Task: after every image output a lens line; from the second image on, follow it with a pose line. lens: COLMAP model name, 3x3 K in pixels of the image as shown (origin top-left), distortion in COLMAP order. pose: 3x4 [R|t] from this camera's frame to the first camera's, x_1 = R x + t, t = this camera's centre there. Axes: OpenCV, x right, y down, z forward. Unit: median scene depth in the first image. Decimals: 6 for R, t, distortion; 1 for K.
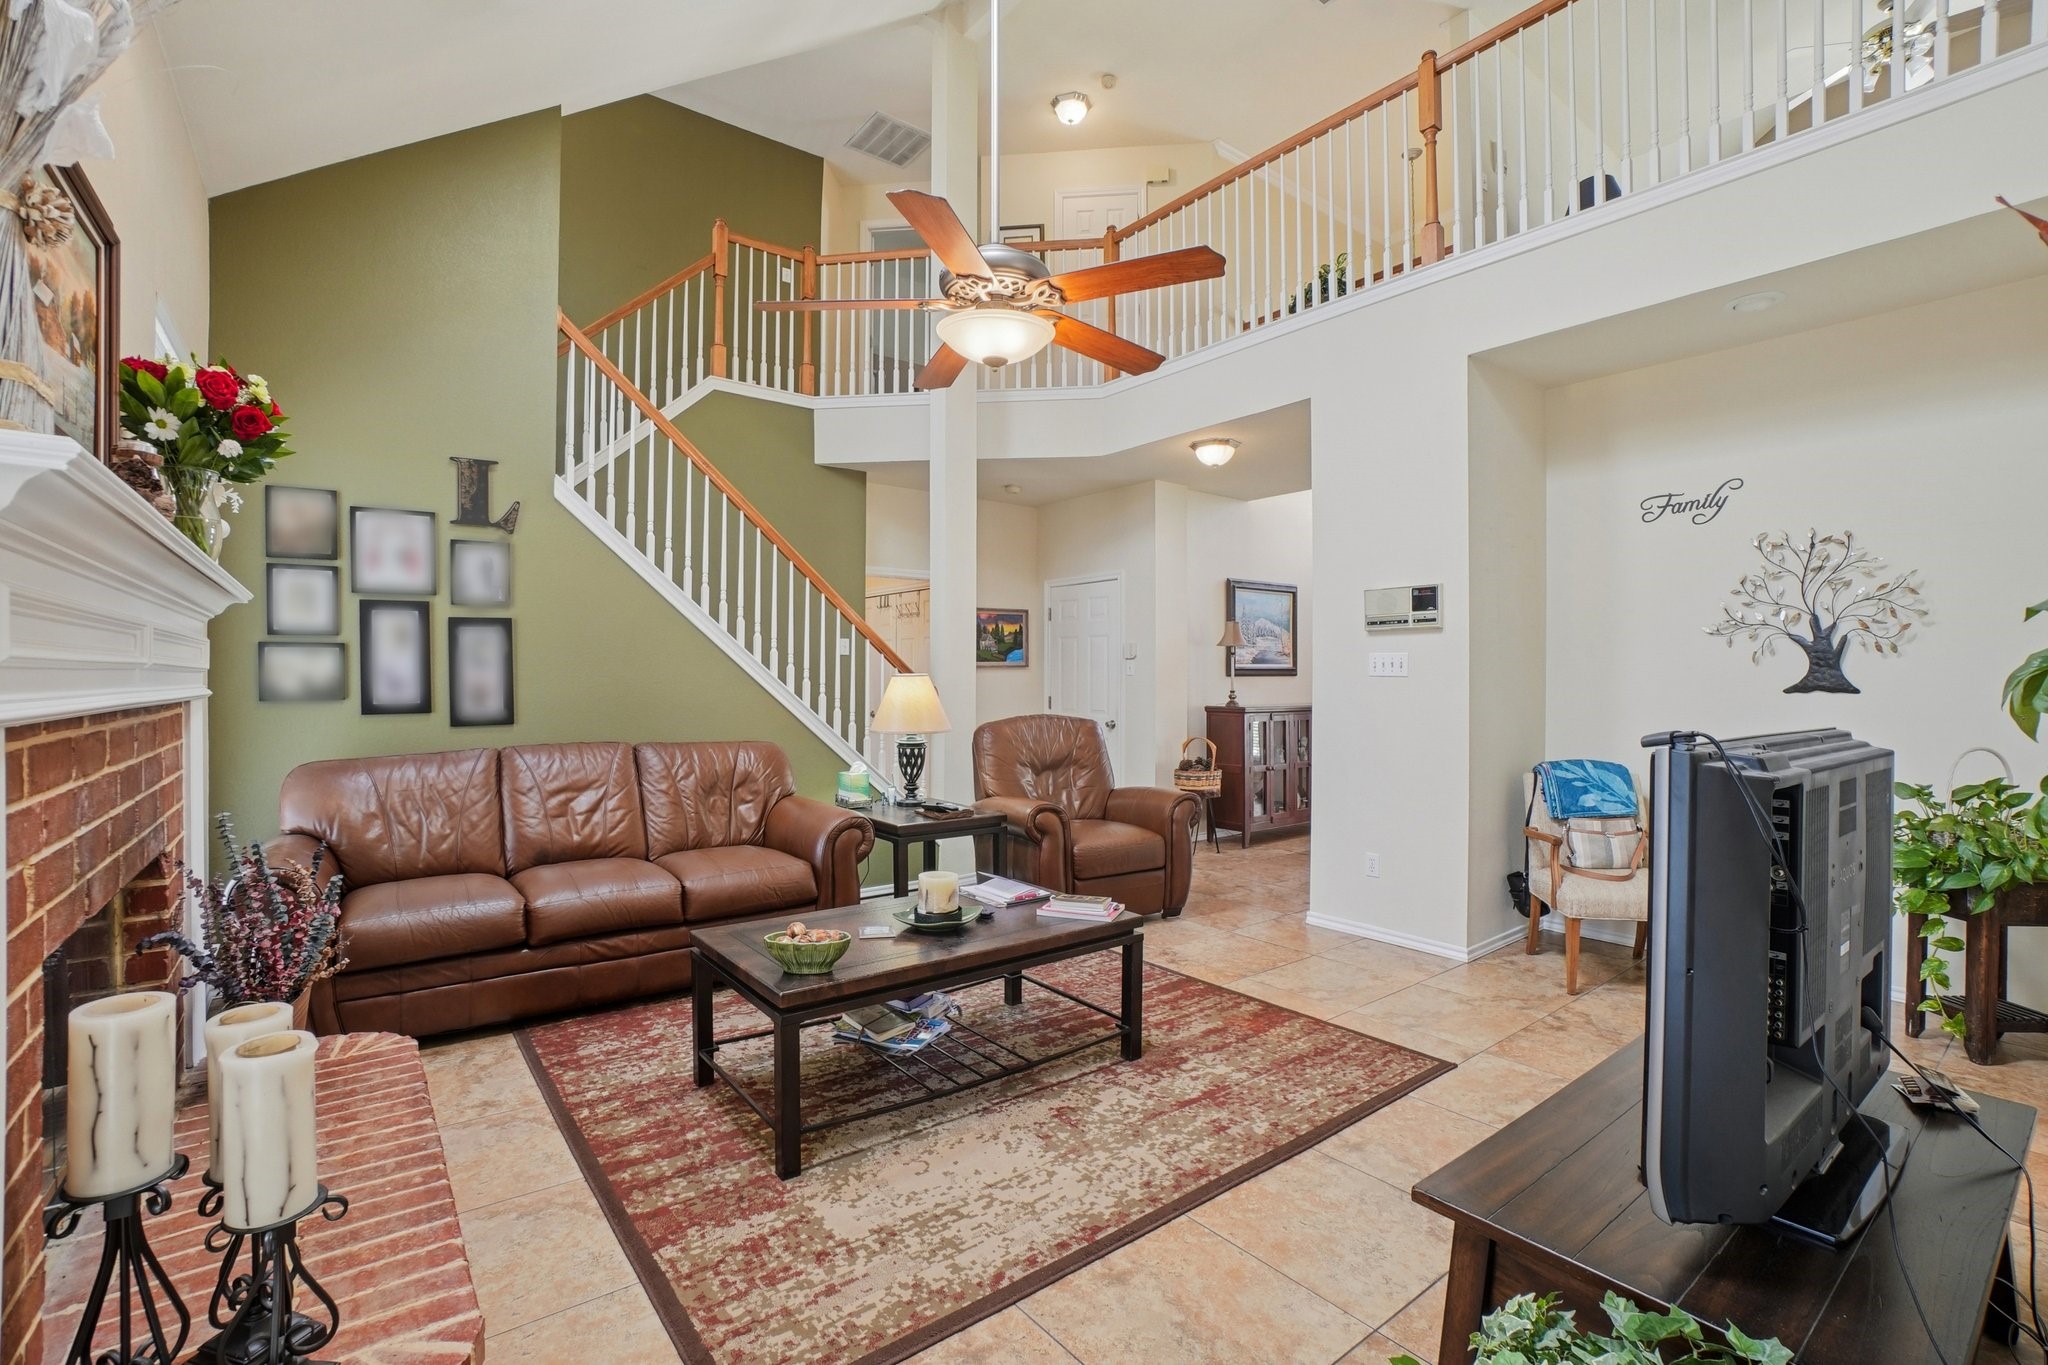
lens RADIAL K [[912.7, 0, 1010.2], [0, 912.7, 683.0], [0, 0, 1]] dist [-0.048227, 0.000244]
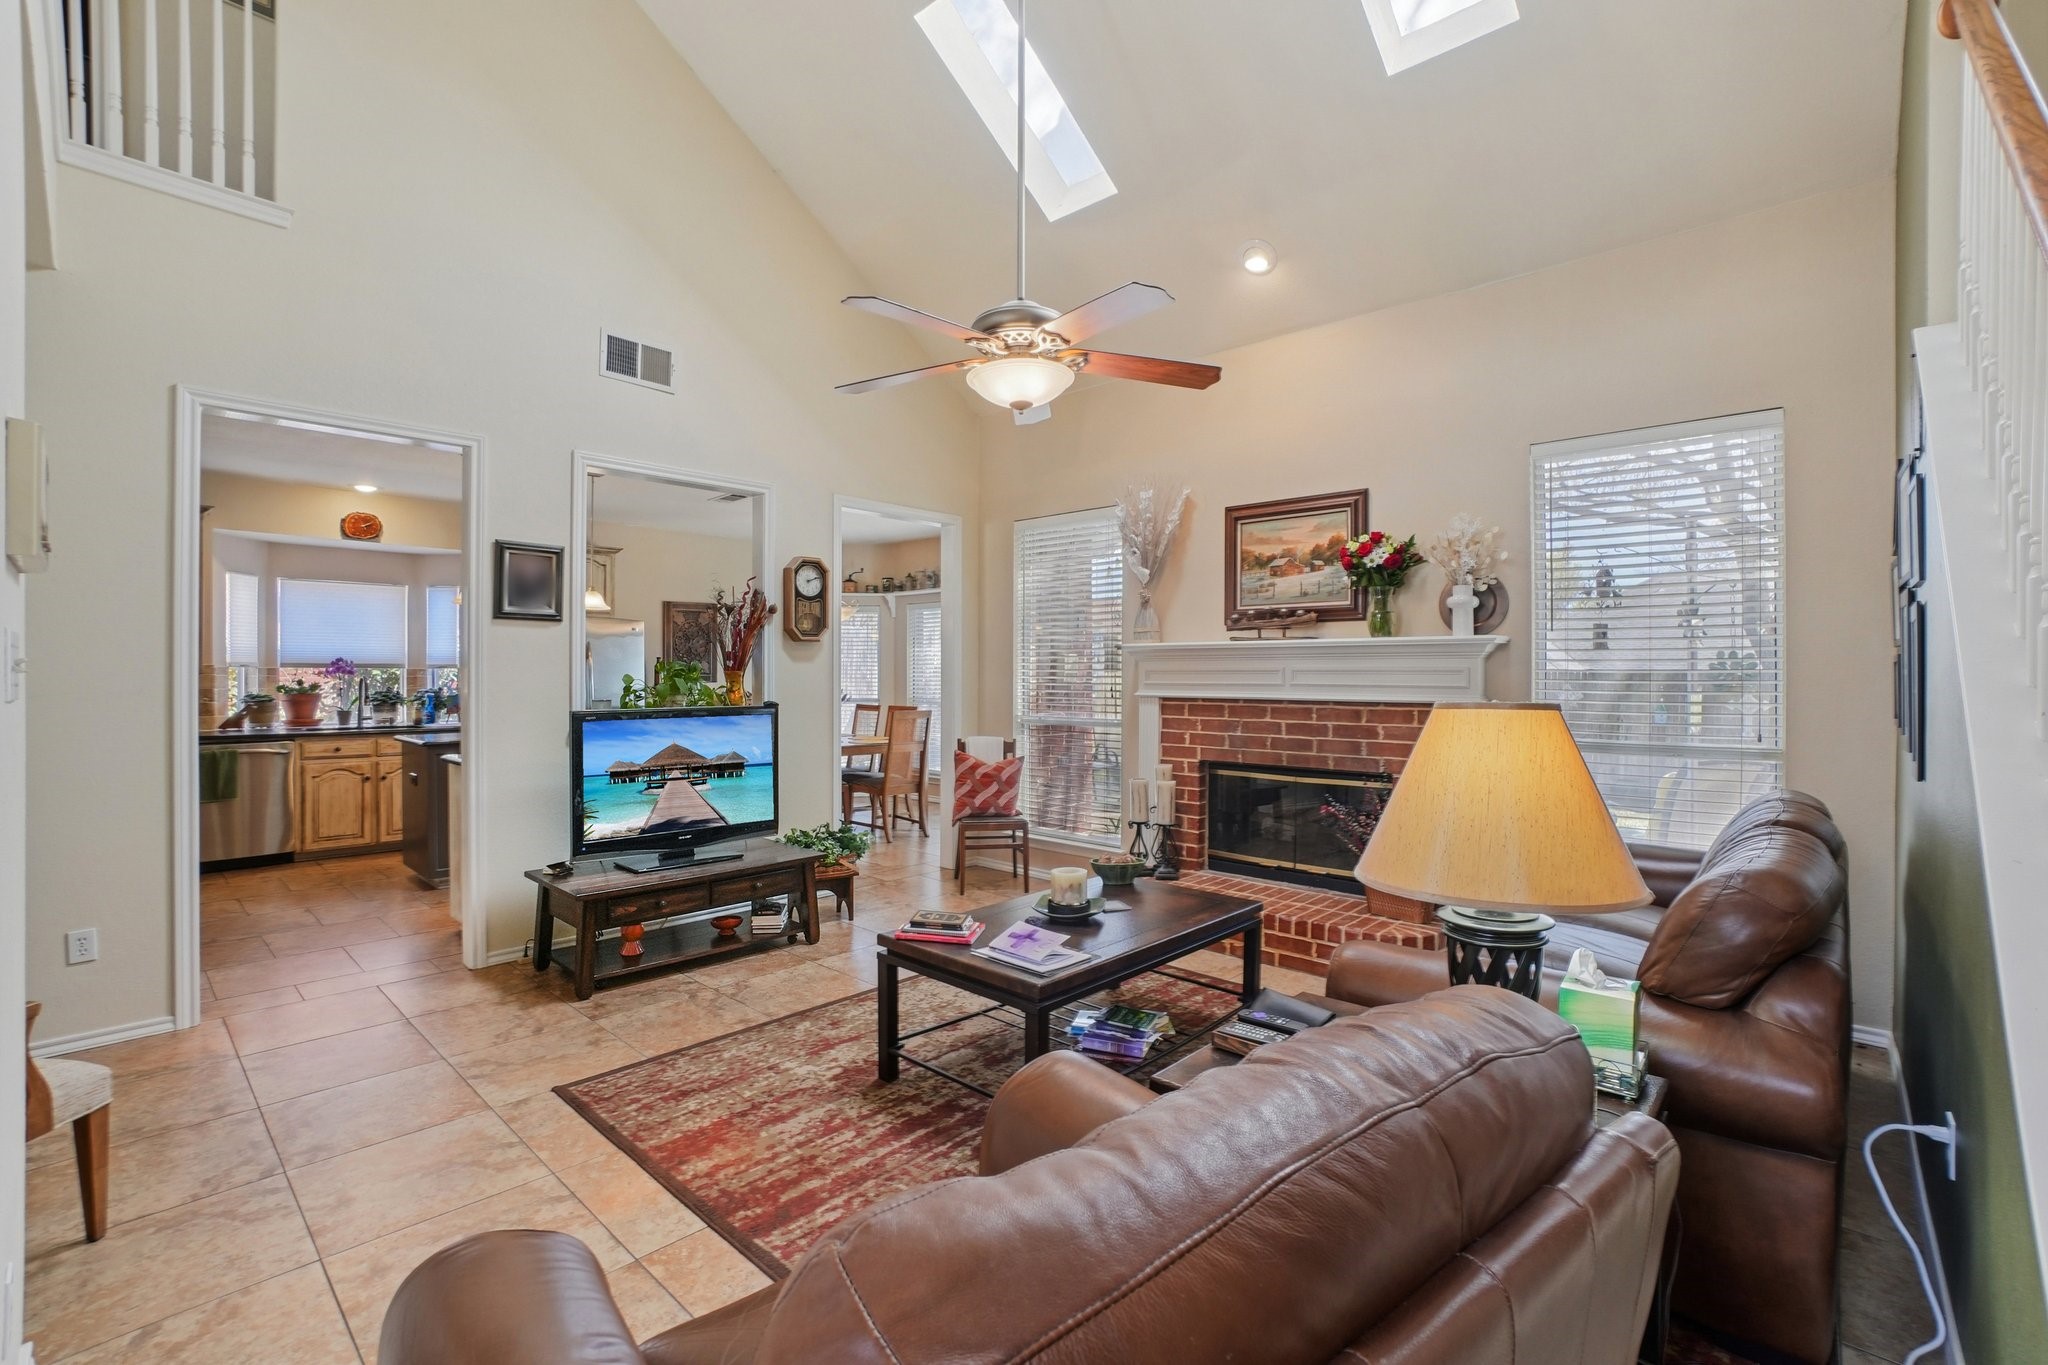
lens RADIAL K [[900.7, 0, 1011.3], [0, 900.7, 676.6], [0, 0, 1]] dist [-0.065002, 0.023307]
pose [[-0.986380, -0.006233, -0.164364, 0.164664], [-0.007106, 0.999964, 0.004727, -0.028850], [0.164329, 0.005831, -0.986388, 1.989245]]
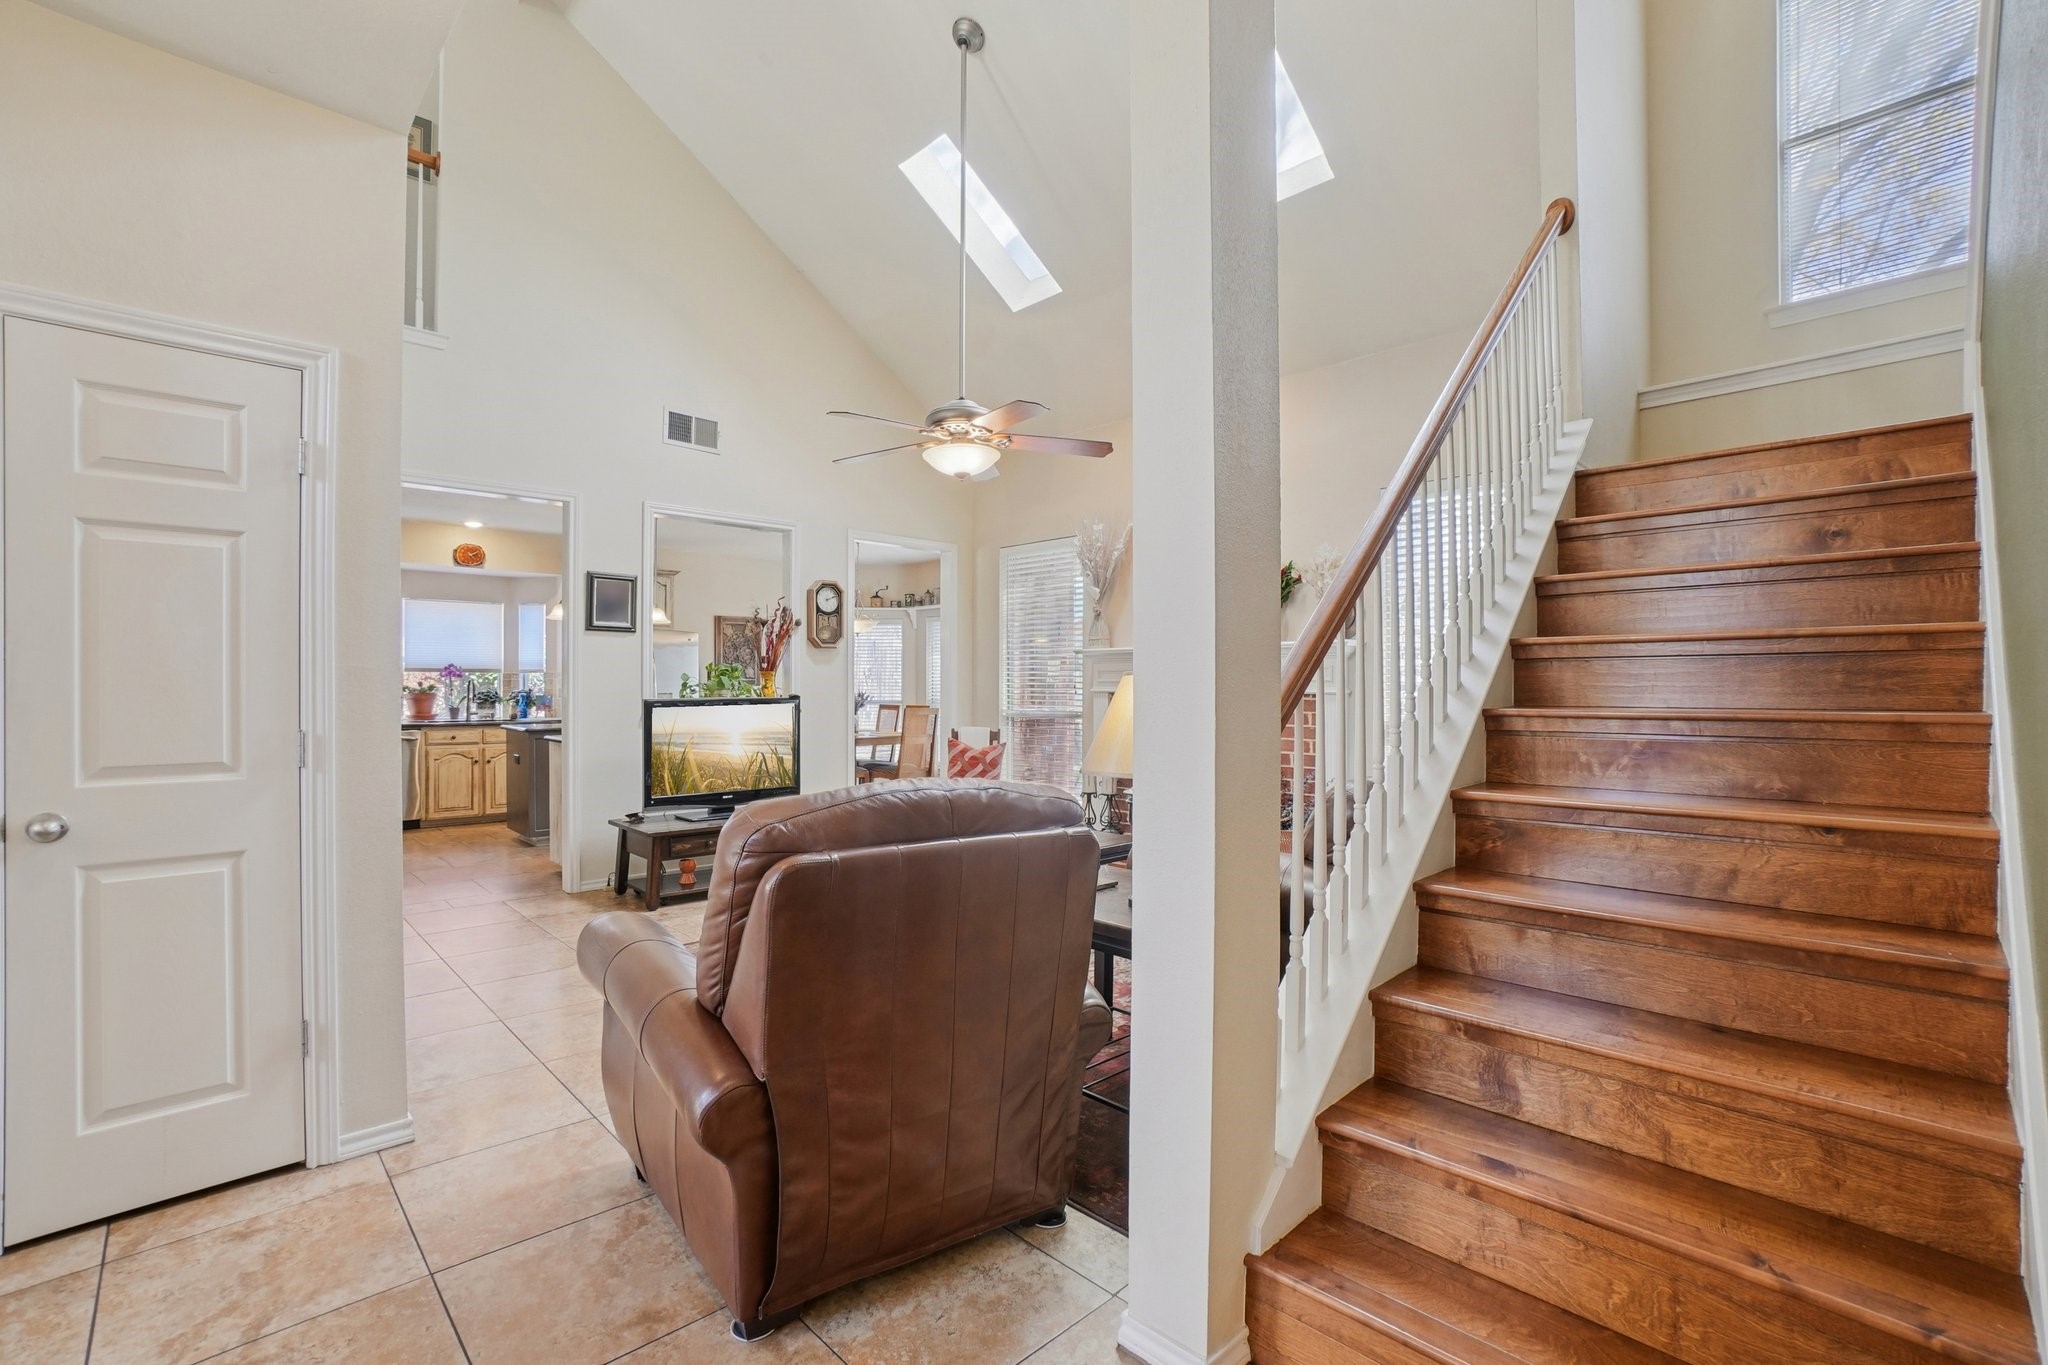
lens RADIAL K [[901.3, 0, 1009.8], [0, 901.3, 683.4], [0, 0, 1]] dist [-0.063765, 0.022804]
pose [[-0.994252, -0.006054, -0.106893, 0.060024], [-0.006086, 0.999981, -0.000029, -0.003039], [0.106892, 0.000621, -0.994270, 2.415398]]
